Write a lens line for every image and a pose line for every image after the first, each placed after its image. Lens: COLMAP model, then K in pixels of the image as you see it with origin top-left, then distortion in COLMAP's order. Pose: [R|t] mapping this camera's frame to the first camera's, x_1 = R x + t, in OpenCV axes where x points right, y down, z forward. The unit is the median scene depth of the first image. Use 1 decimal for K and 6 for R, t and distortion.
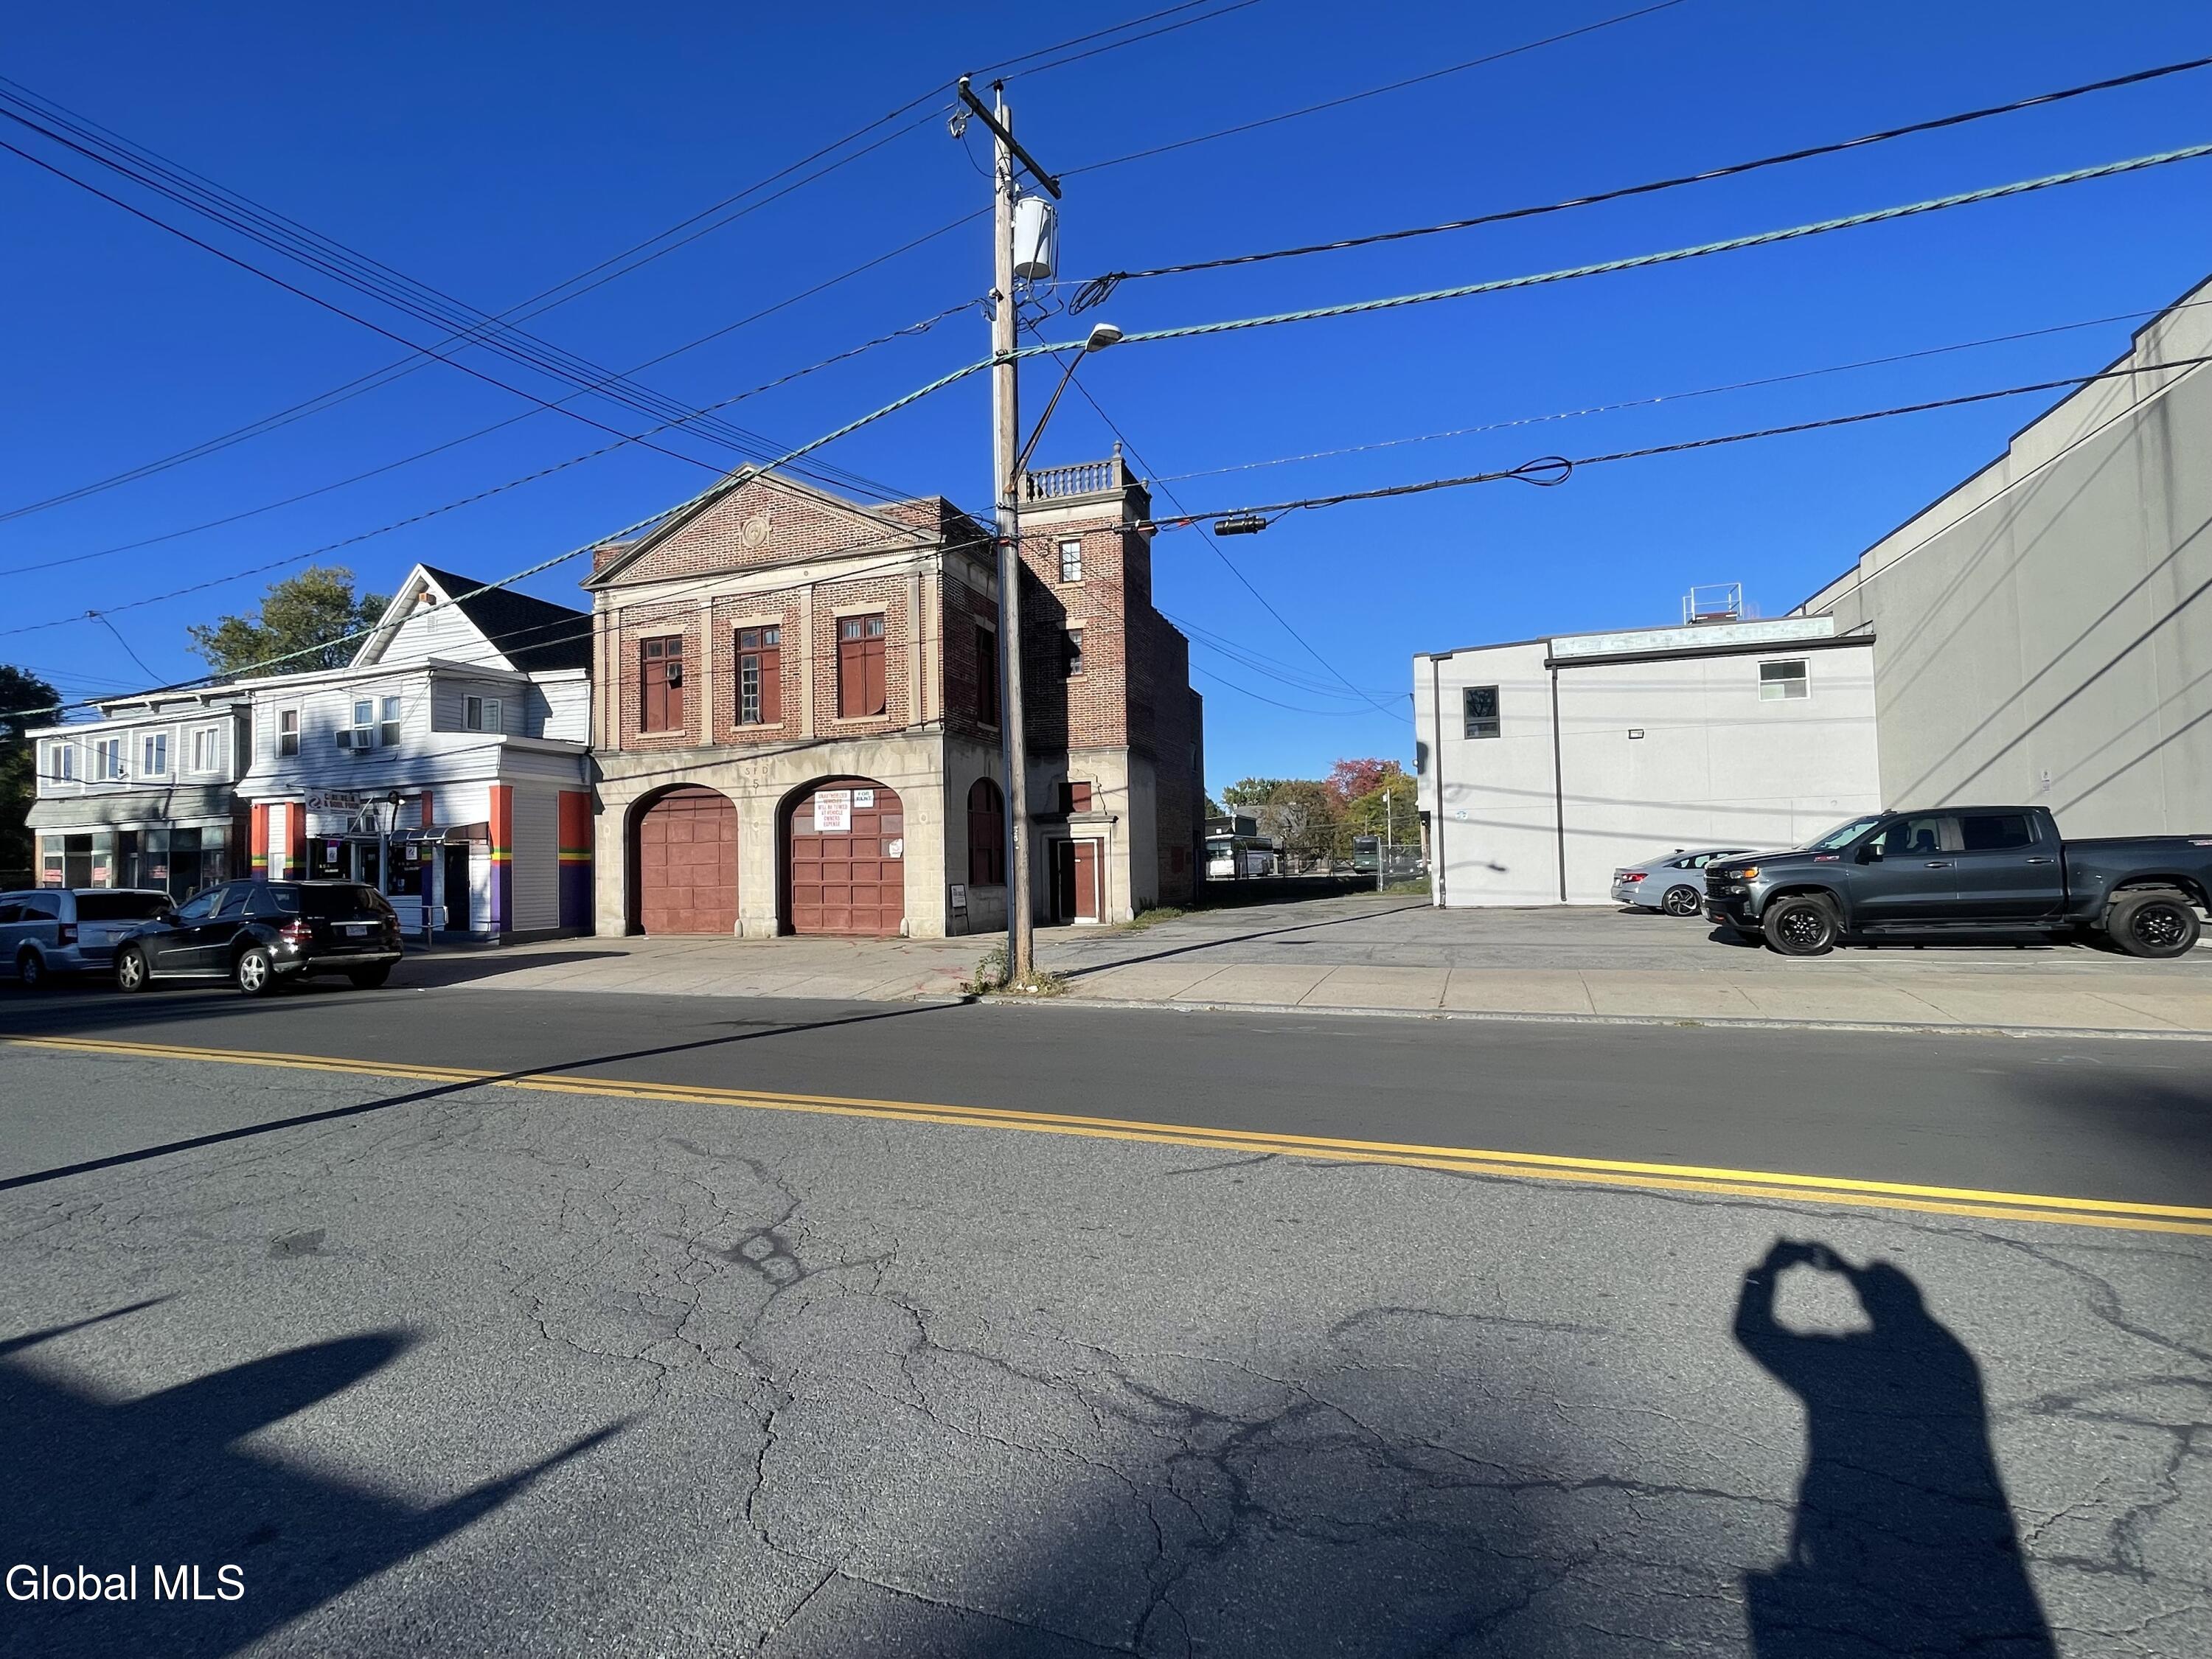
lens RADIAL K [[1012.3, 0, 1103.1], [0, 1012.3, 832.8], [0, 0, 1]] dist [-0.001027, 0.001500]
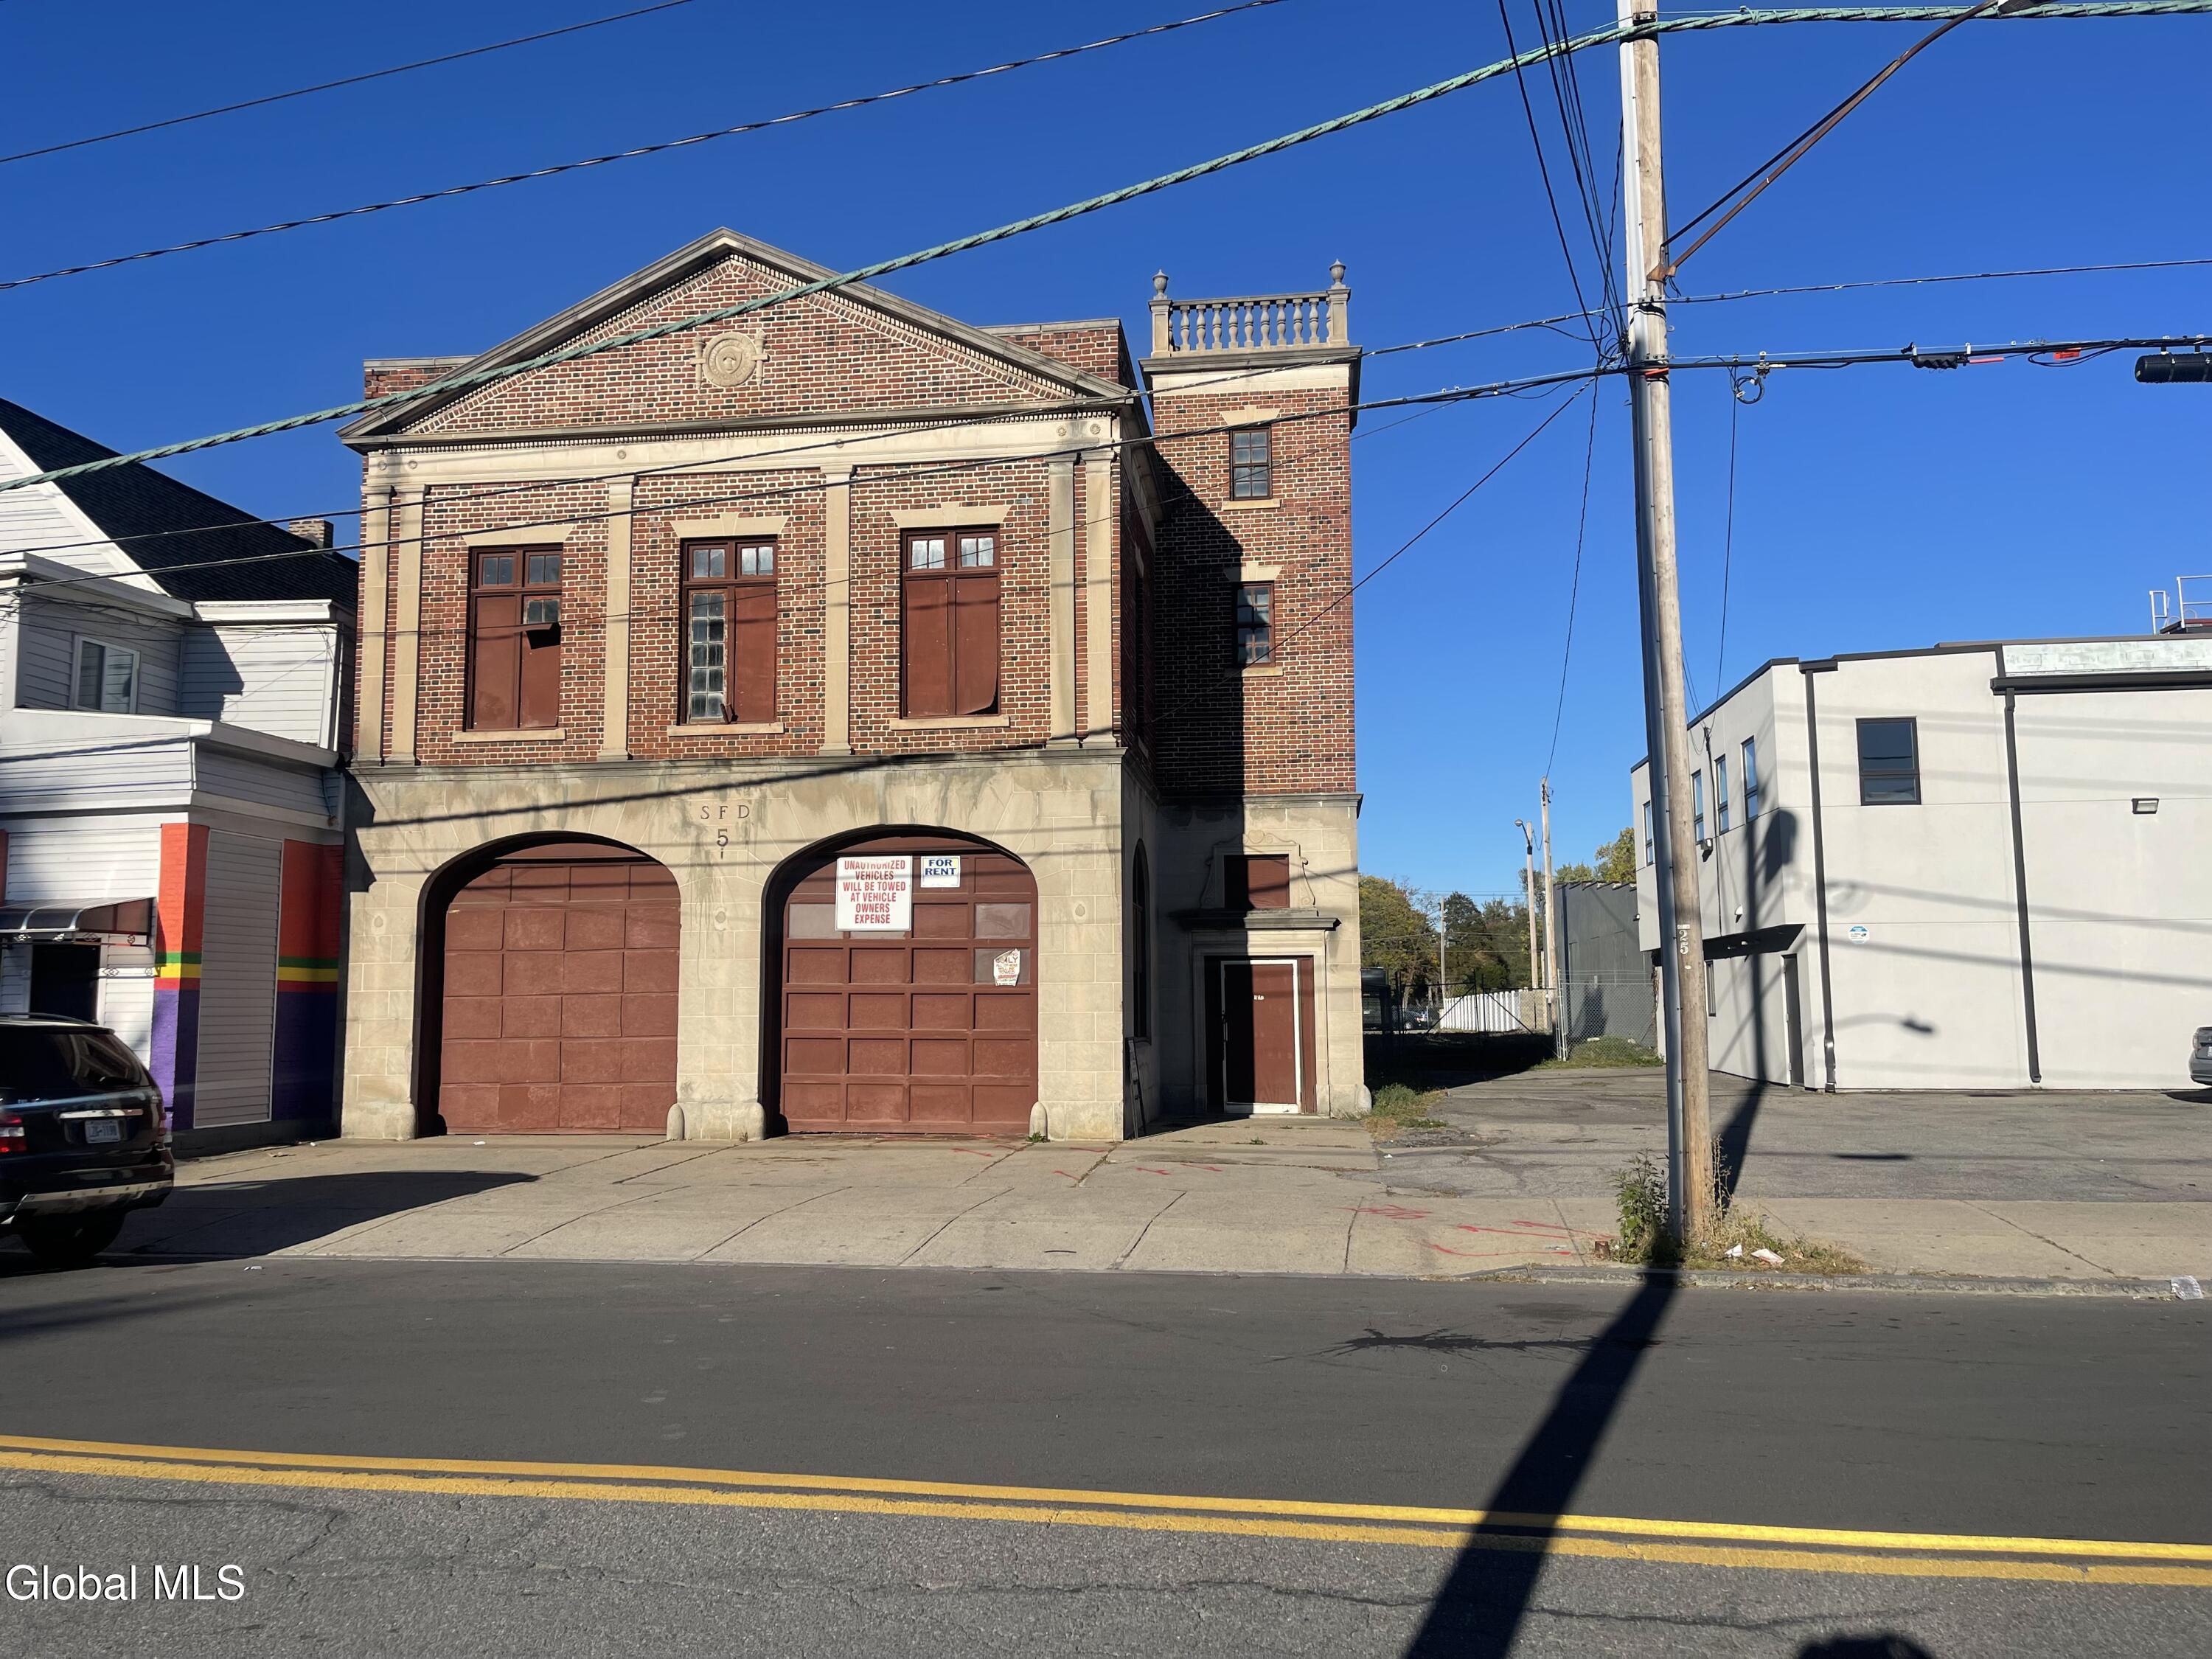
lens RADIAL K [[1667.1, 0, 1090.7], [0, 1667.1, 829.1], [0, 0, 1]] dist [0.068142, -0.071275]
pose [[0.984095, 0.034100, 0.174338, -0.301417], [-0.020390, 0.996599, -0.079838, 0.010872], [-0.176468, 0.075014, 0.981444, 0.130027]]
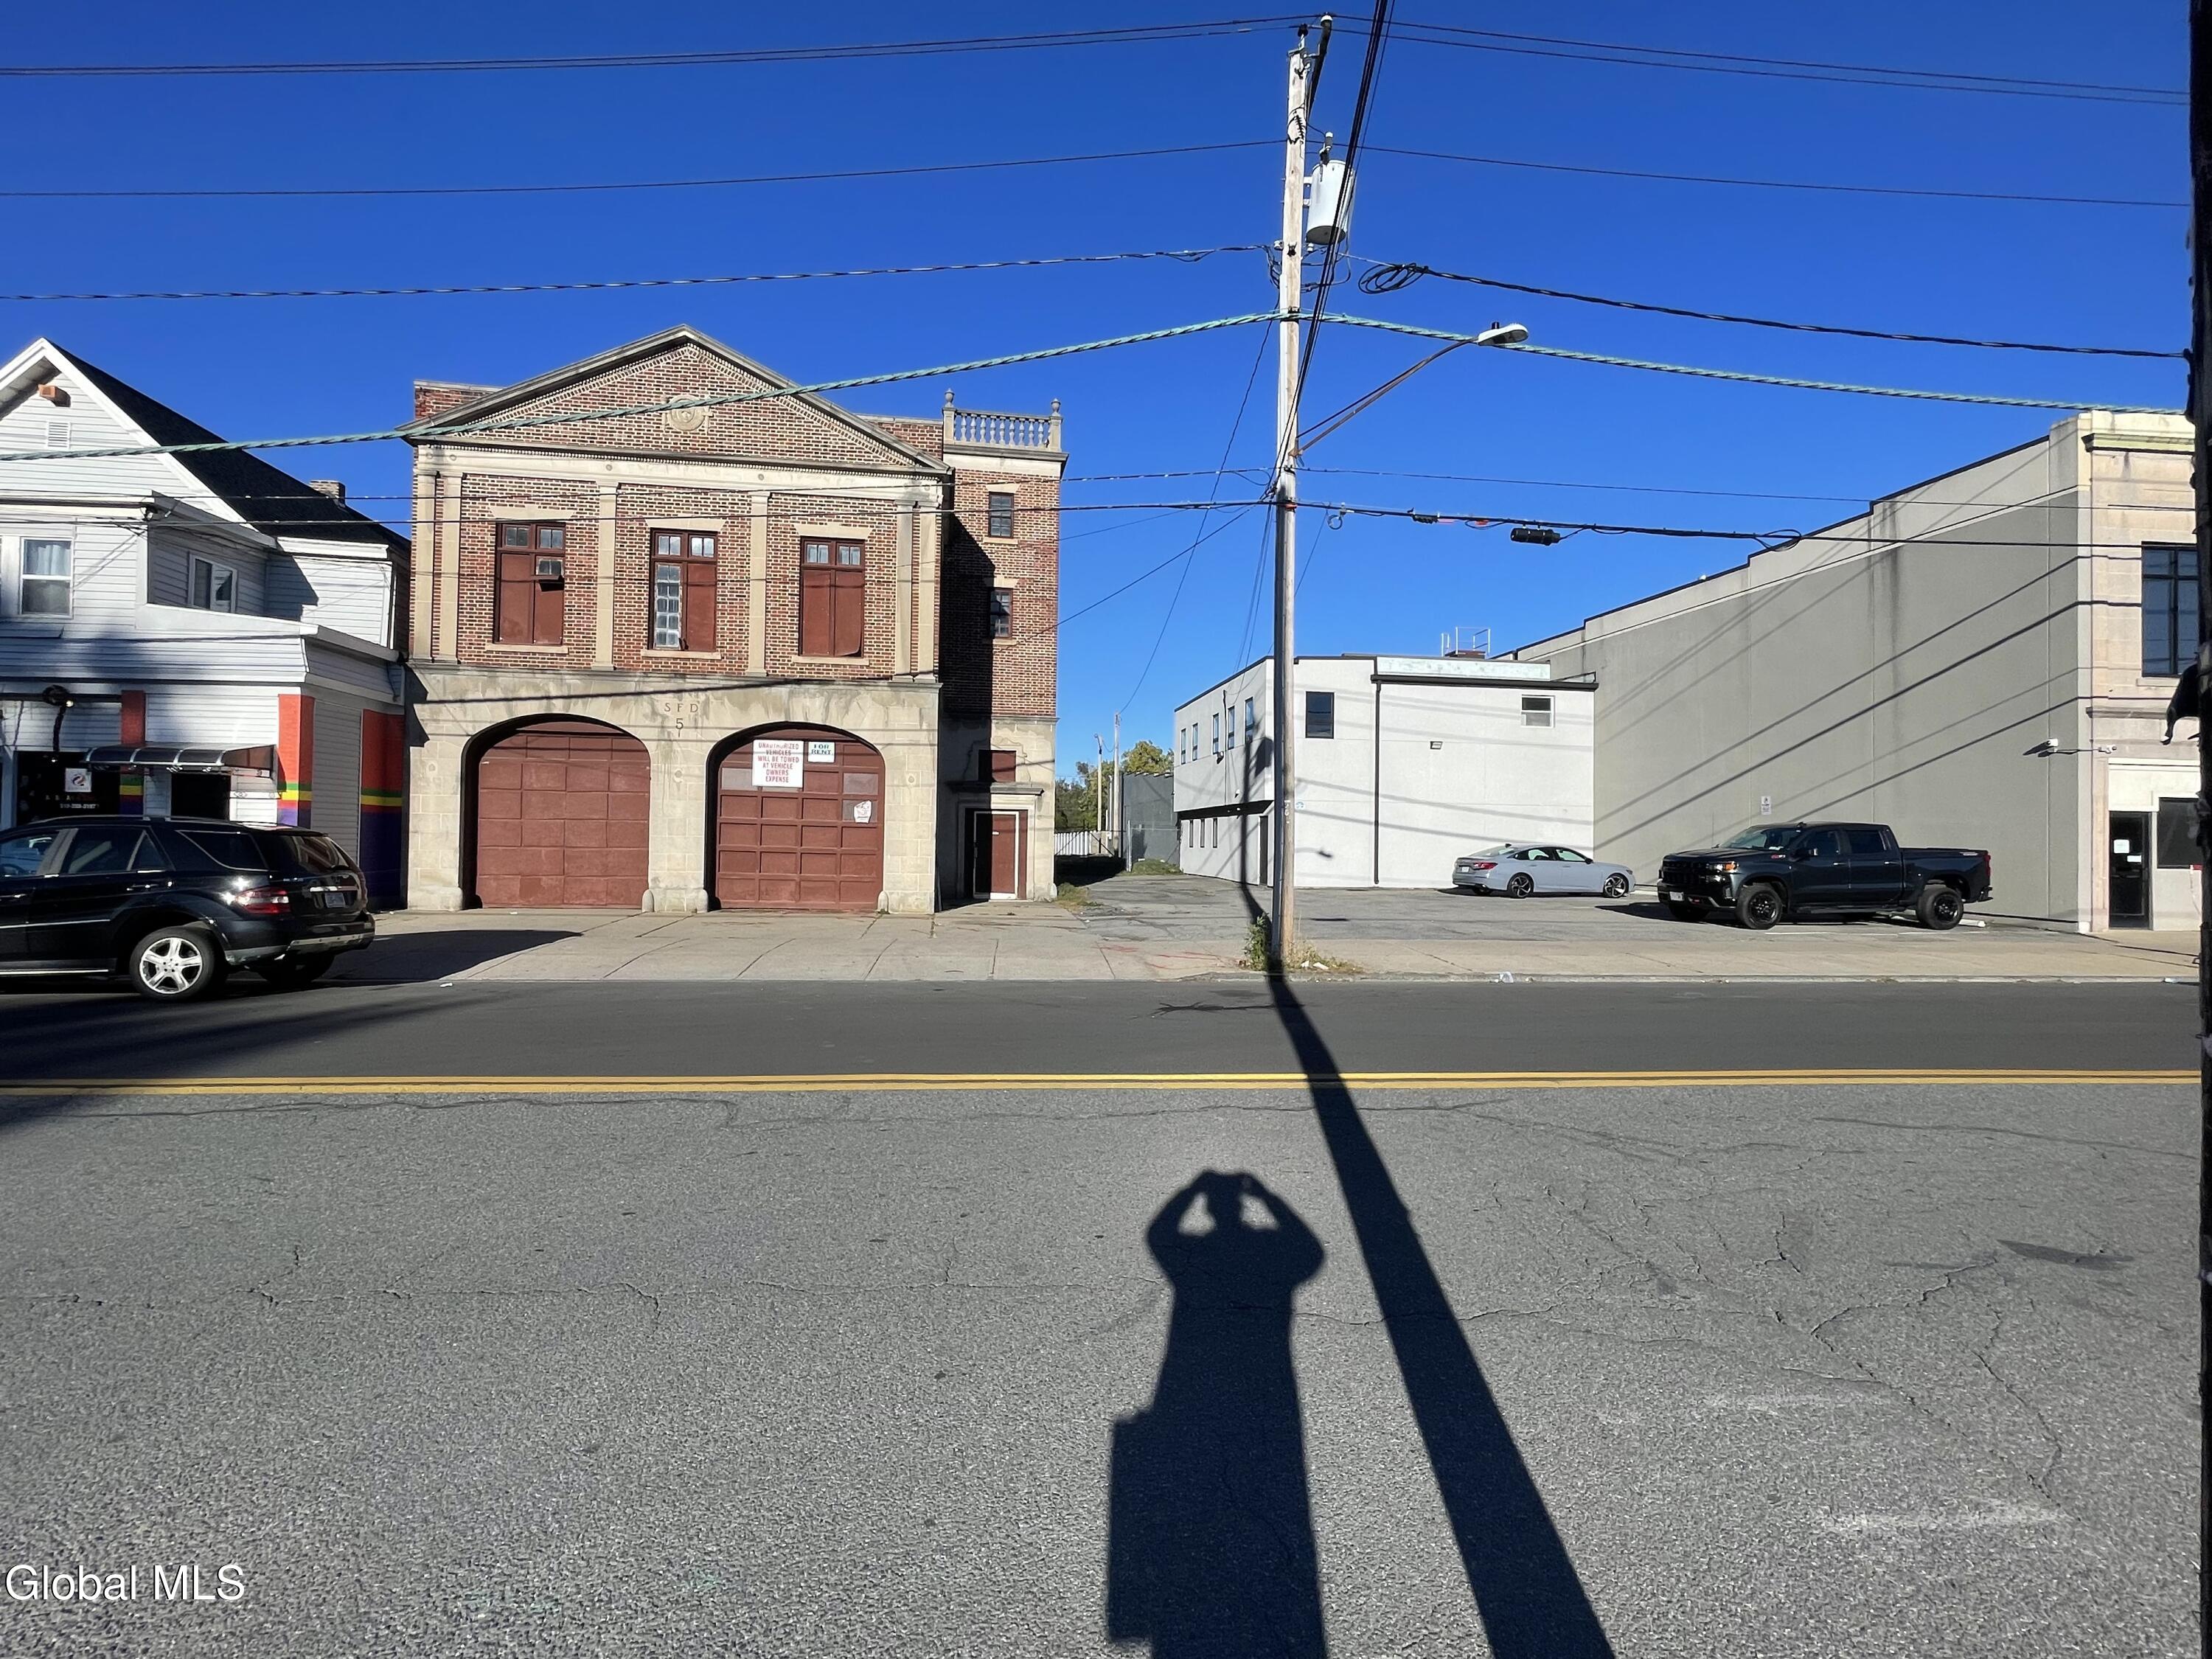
lens RADIAL K [[1012.3, 0, 1100.0], [0, 1012.3, 828.6], [0, 0, 1]] dist [-0.001027, 0.001500]
pose [[0.894581, 0.041288, 0.444995, -0.391853], [-0.048948, 0.998785, 0.005730, 0.013955], [-0.444218, -0.026907, 0.895514, 0.117905]]
